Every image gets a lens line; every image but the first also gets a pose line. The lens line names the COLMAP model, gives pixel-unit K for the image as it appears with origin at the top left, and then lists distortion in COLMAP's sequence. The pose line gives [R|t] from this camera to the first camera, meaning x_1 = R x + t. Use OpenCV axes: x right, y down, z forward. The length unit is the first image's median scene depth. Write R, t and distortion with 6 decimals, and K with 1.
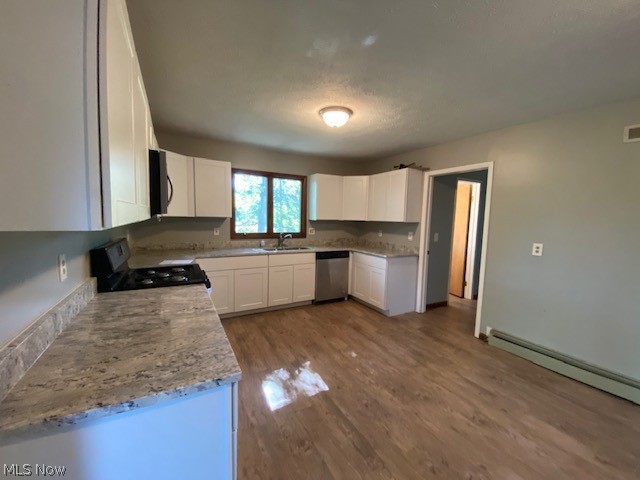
lens RADIAL K [[260.4, 0, 322.2], [0, 260.4, 241.1], [0, 0, 1]] dist [0.015493, -0.019731]
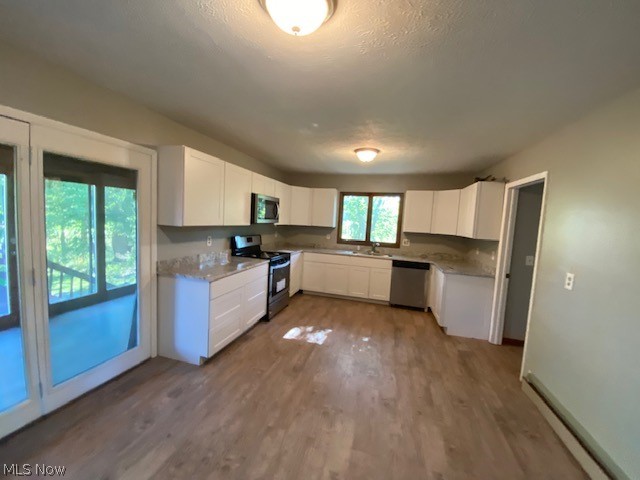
lens RADIAL K [[261.2, 0, 319.0], [0, 261.2, 240.9], [0, 0, 1]] dist [0.017404, -0.019542]
pose [[0.713636, 0.073517, -0.696649, 0.613829], [-0.103876, 0.994589, -0.001450, -0.007019], [0.692773, 0.073400, 0.717411, -0.068533]]
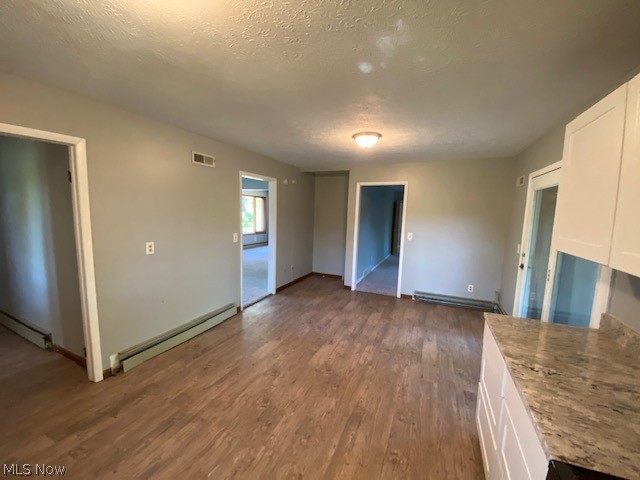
lens RADIAL K [[261.2, 0, 319.0], [0, 261.2, 240.9], [0, 0, 1]] dist [0.017404, -0.019542]
pose [[-0.593458, -0.136923, 0.793133, -0.273333], [0.035351, 0.980038, 0.195640, -0.127439], [-0.804088, 0.144143, -0.576771, 0.785231]]
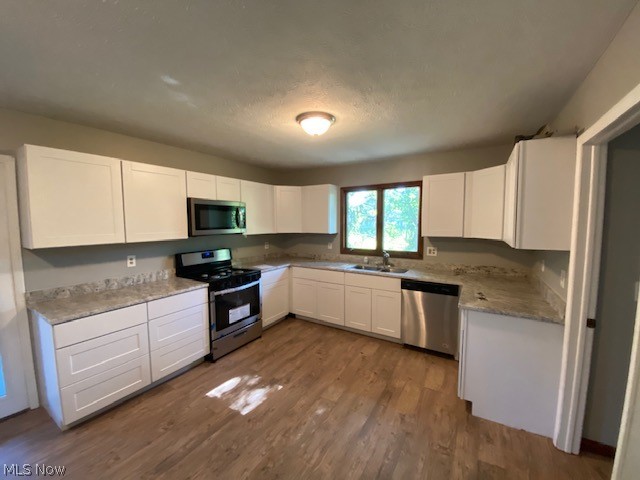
lens RADIAL K [[261.2, 0, 319.0], [0, 261.2, 240.9], [0, 0, 1]] dist [0.017404, -0.019542]
pose [[0.489220, 0.041382, -0.871178, 0.609348], [-0.066532, 0.997734, 0.010032, -0.071423], [0.869619, 0.053053, 0.490865, 0.441390]]
